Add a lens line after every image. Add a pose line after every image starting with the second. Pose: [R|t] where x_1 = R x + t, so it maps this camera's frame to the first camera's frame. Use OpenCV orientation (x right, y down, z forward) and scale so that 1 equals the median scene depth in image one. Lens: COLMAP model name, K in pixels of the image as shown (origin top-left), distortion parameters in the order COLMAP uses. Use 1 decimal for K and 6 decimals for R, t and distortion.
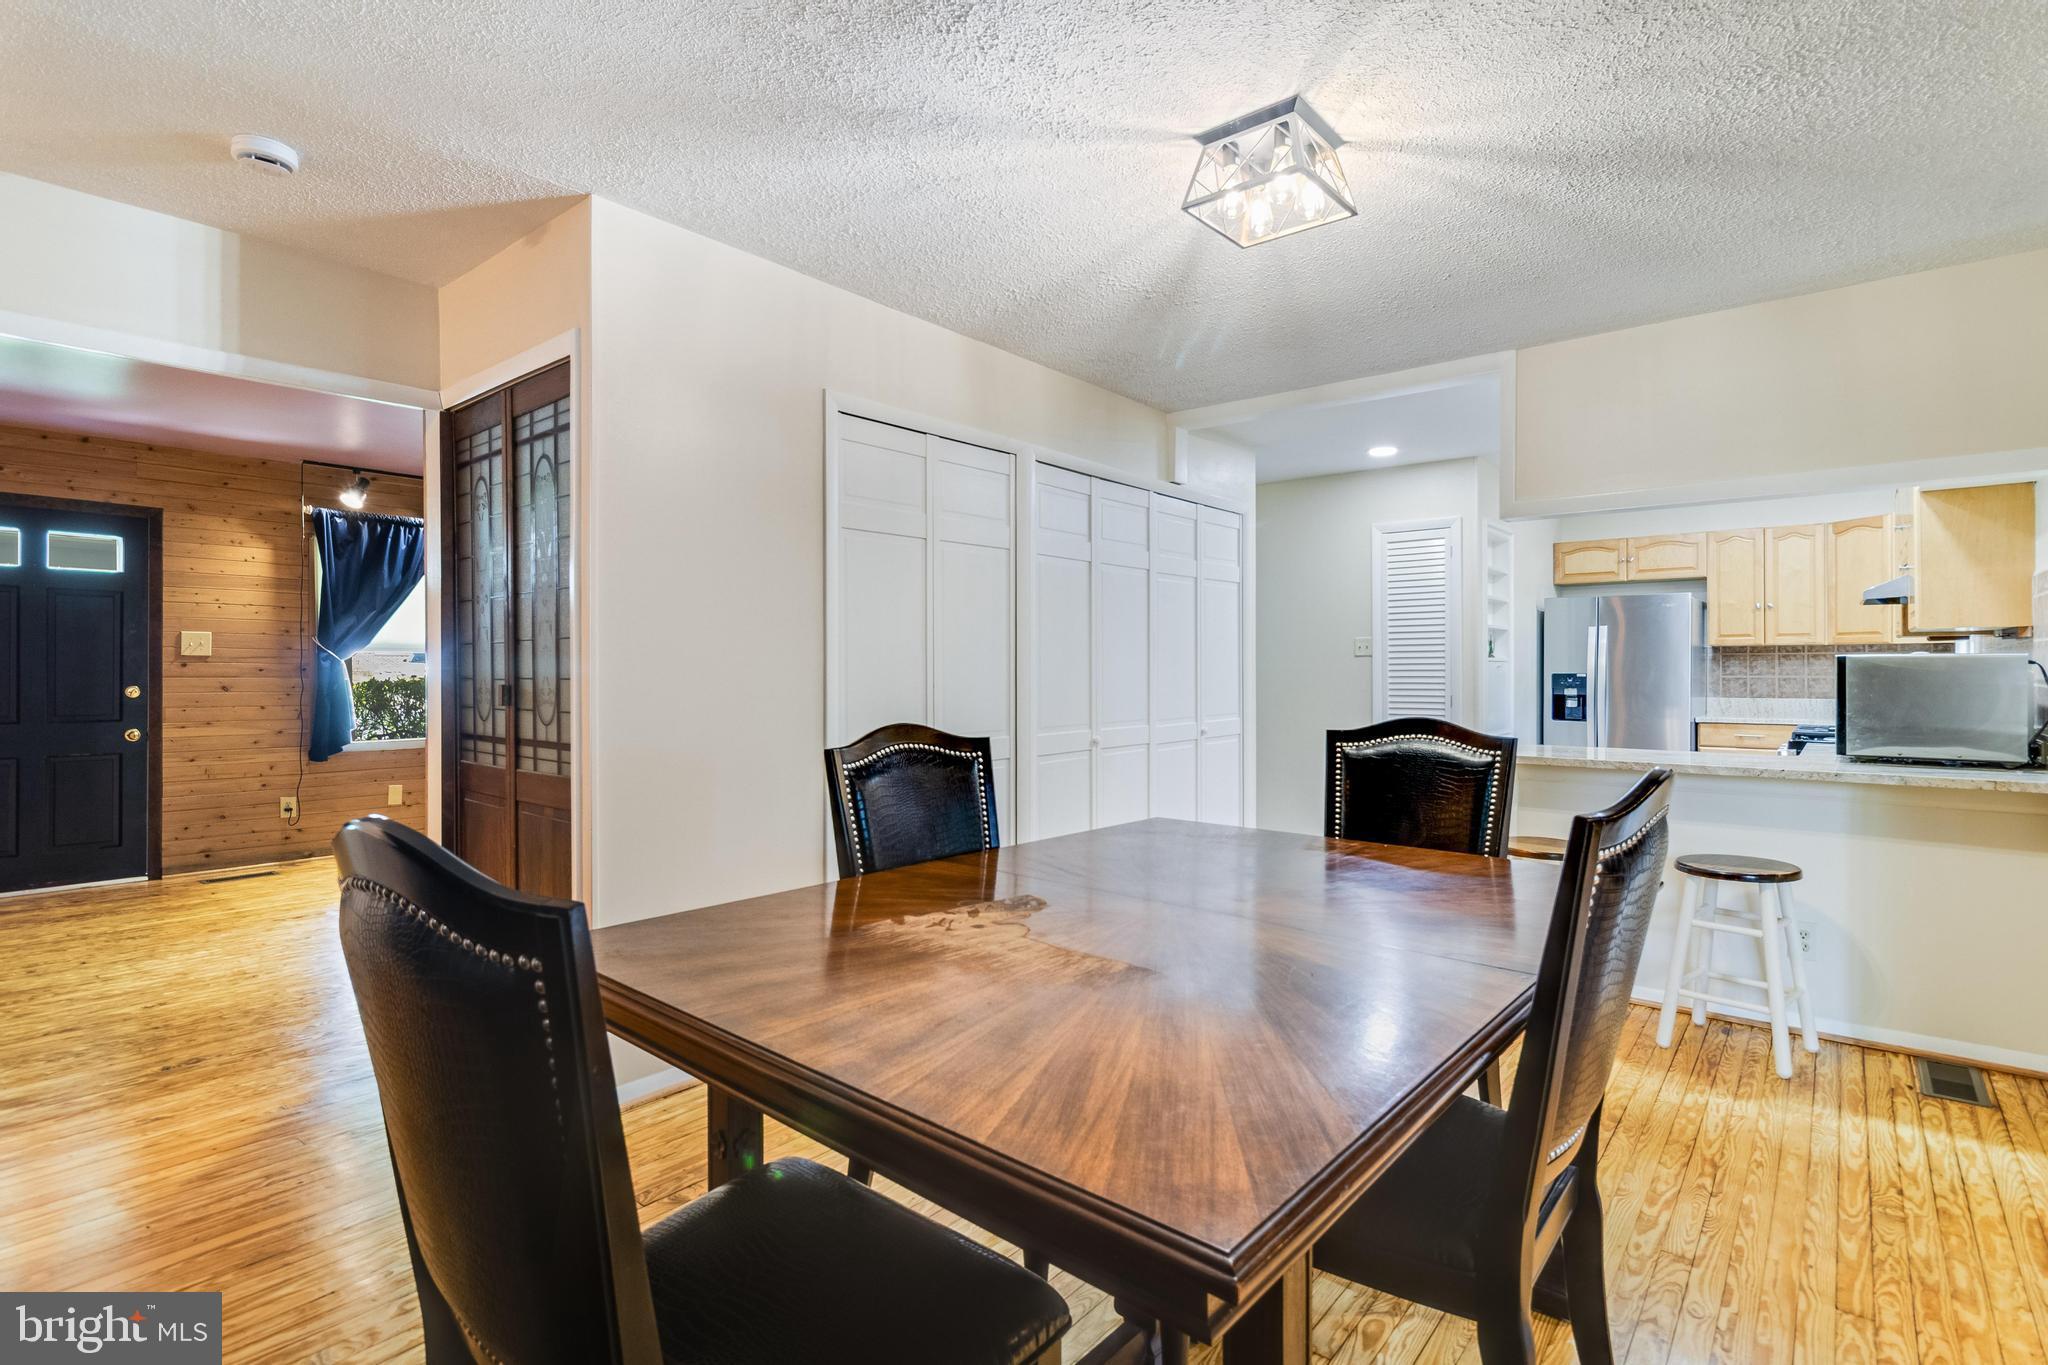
lens RADIAL K [[984.3, 0, 1020.3], [0, 984.3, 667.1], [0, 0, 1]] dist [0.002883, -0.003429]
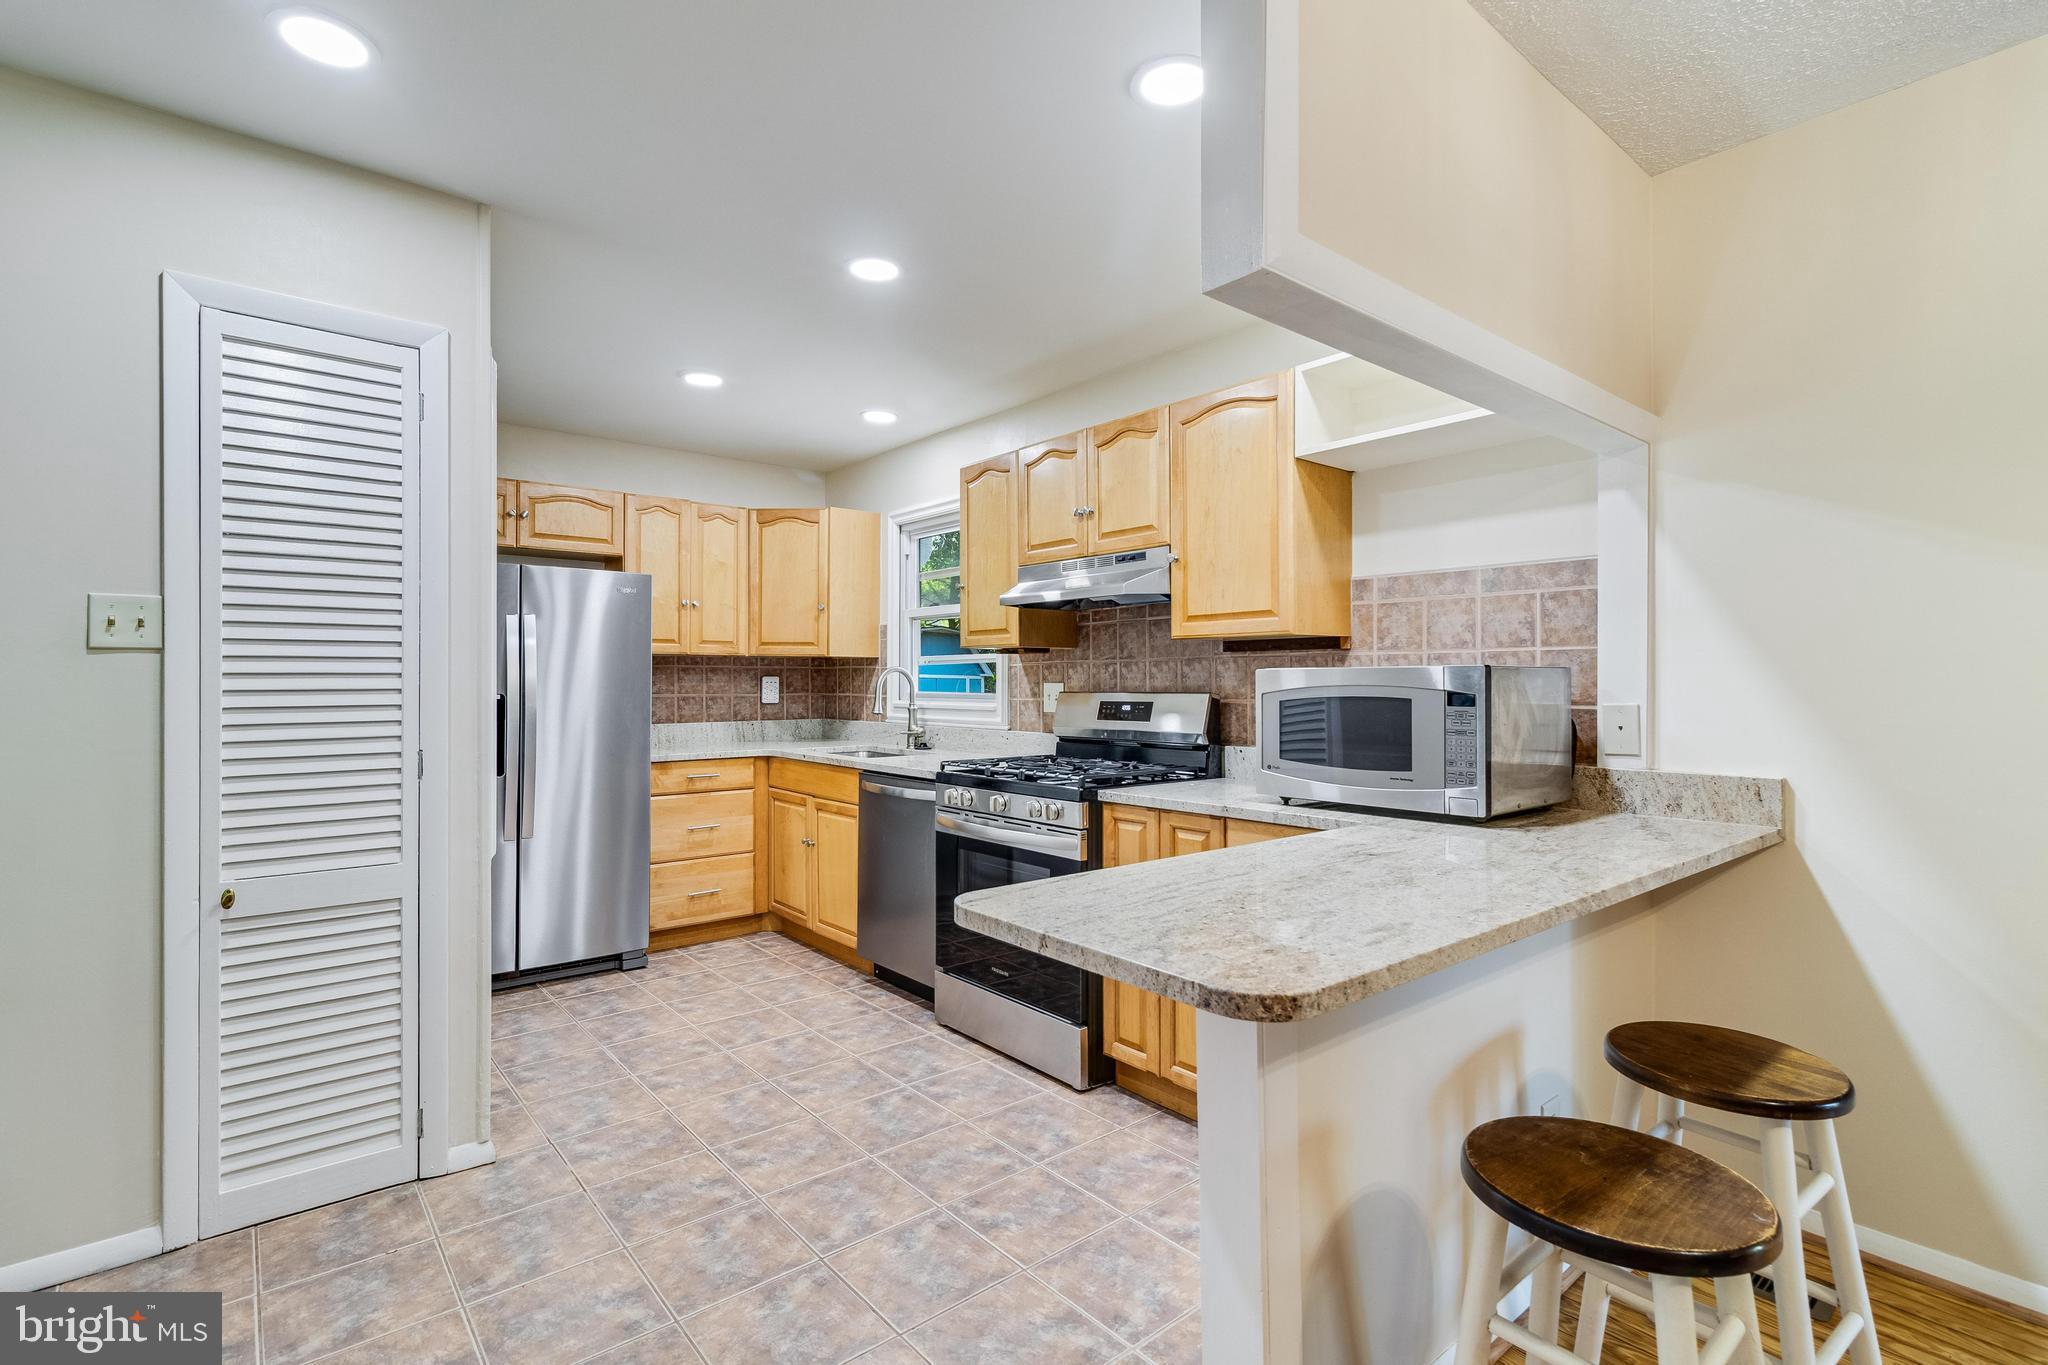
lens RADIAL K [[946.3, 0, 1013.9], [0, 946.3, 681.4], [0, 0, 1]] dist [0.004494, -0.000426]
pose [[0.183428, 0.003814, 0.983026, 0.079984], [-0.000092, 0.999993, -0.003863, 0.001179], [-0.983033, 0.000618, 0.183427, 0.620984]]
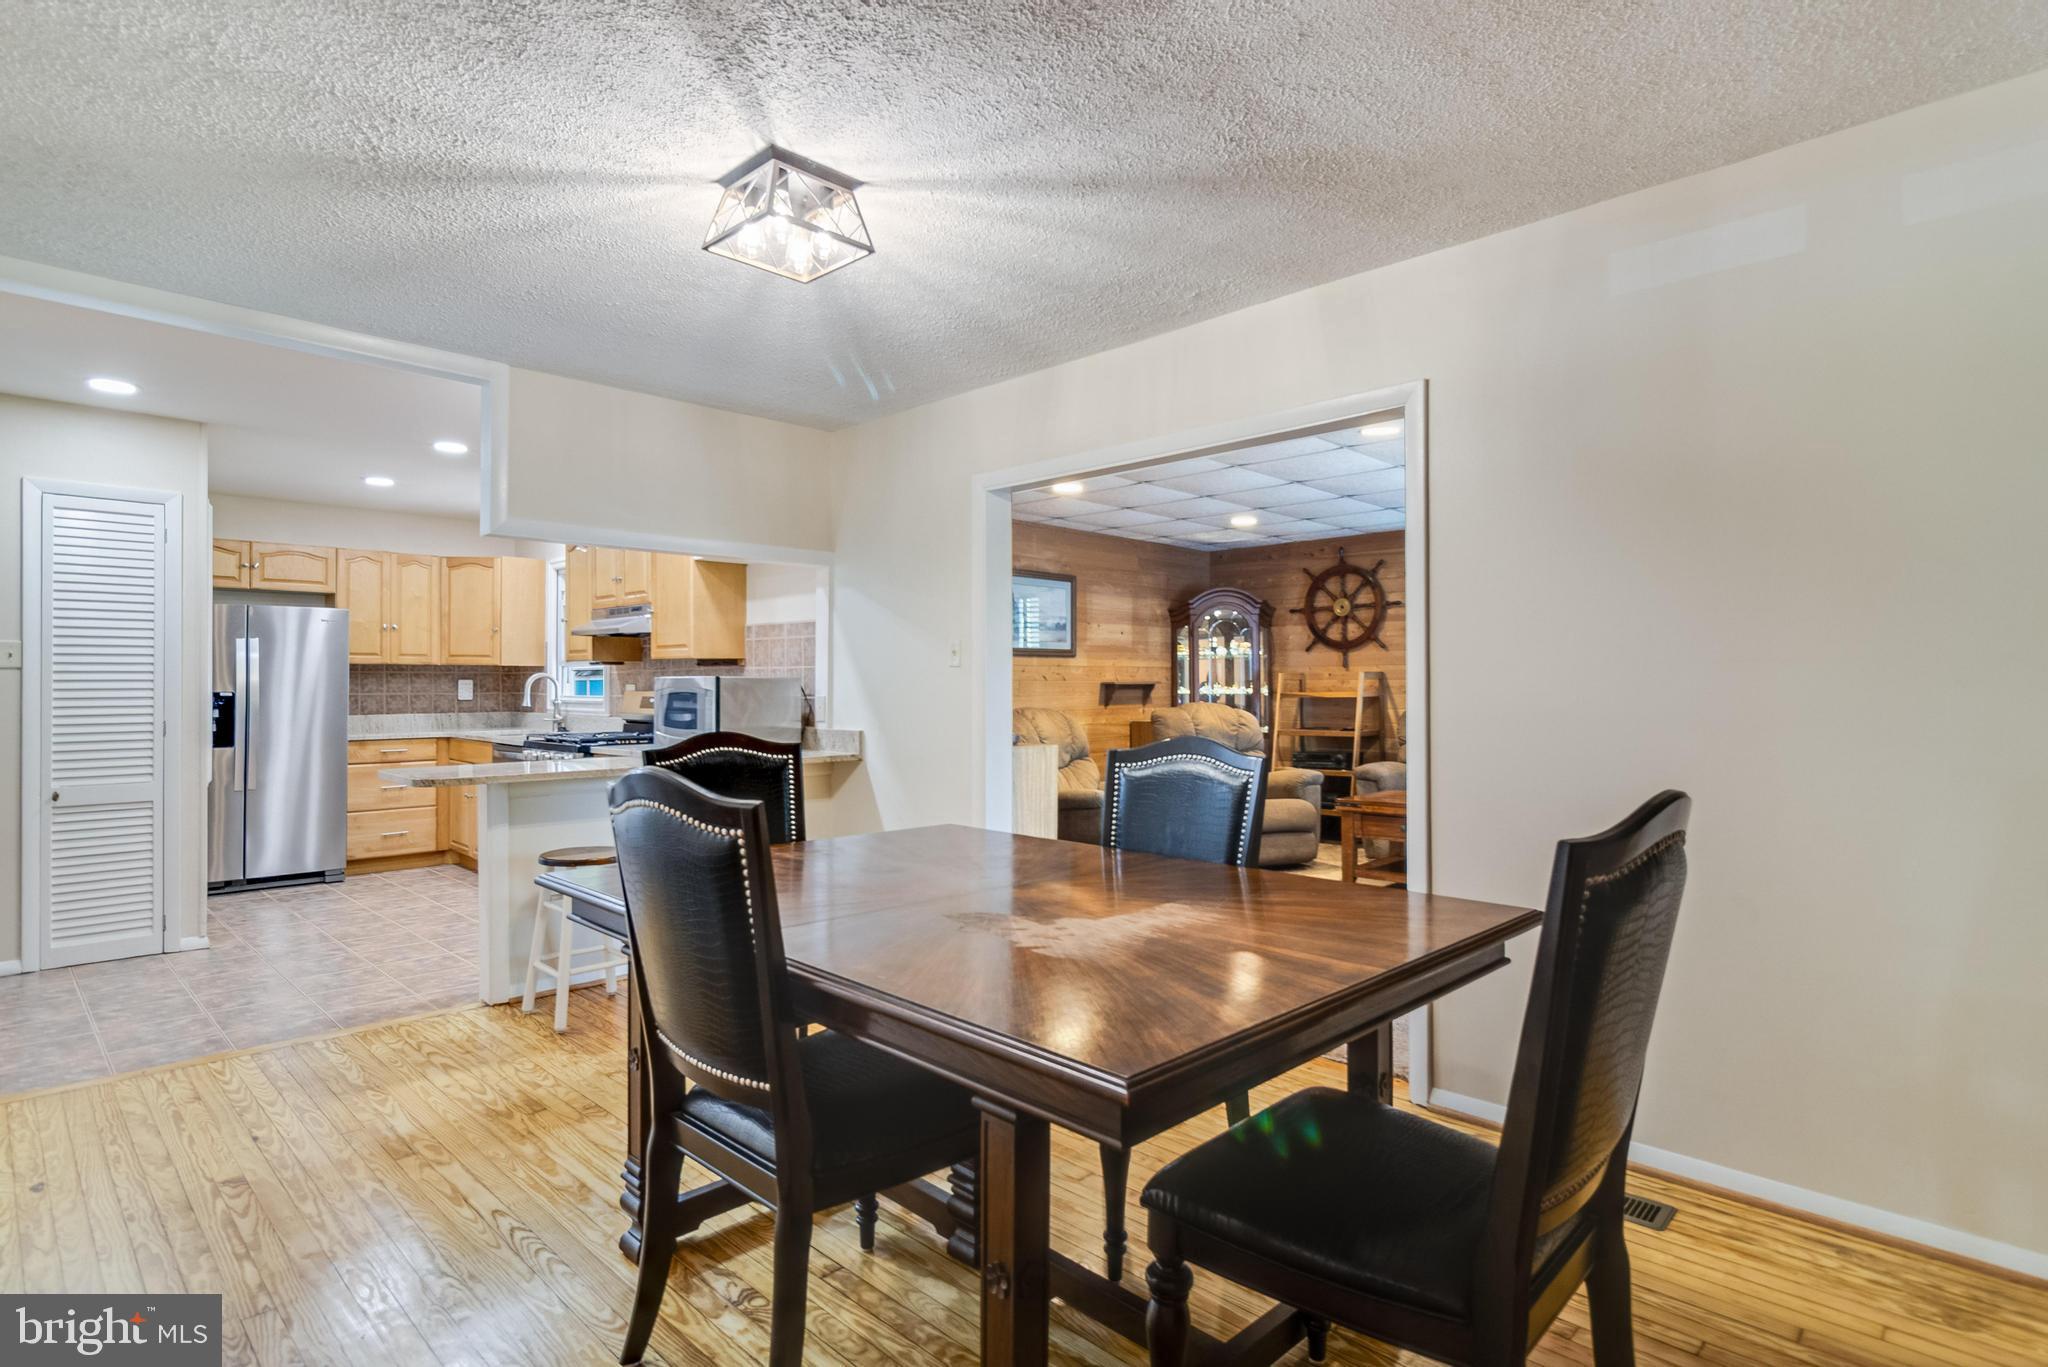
lens RADIAL K [[1037.6, 0, 1031.6], [0, 1037.6, 680.3], [0, 0, 1]] dist [0.005313, -0.005666]
pose [[0.073569, 0.005348, 0.997276, -0.300058], [-0.000115, 0.999986, -0.005354, 0.000830], [-0.997290, 0.000279, 0.073568, 0.237440]]
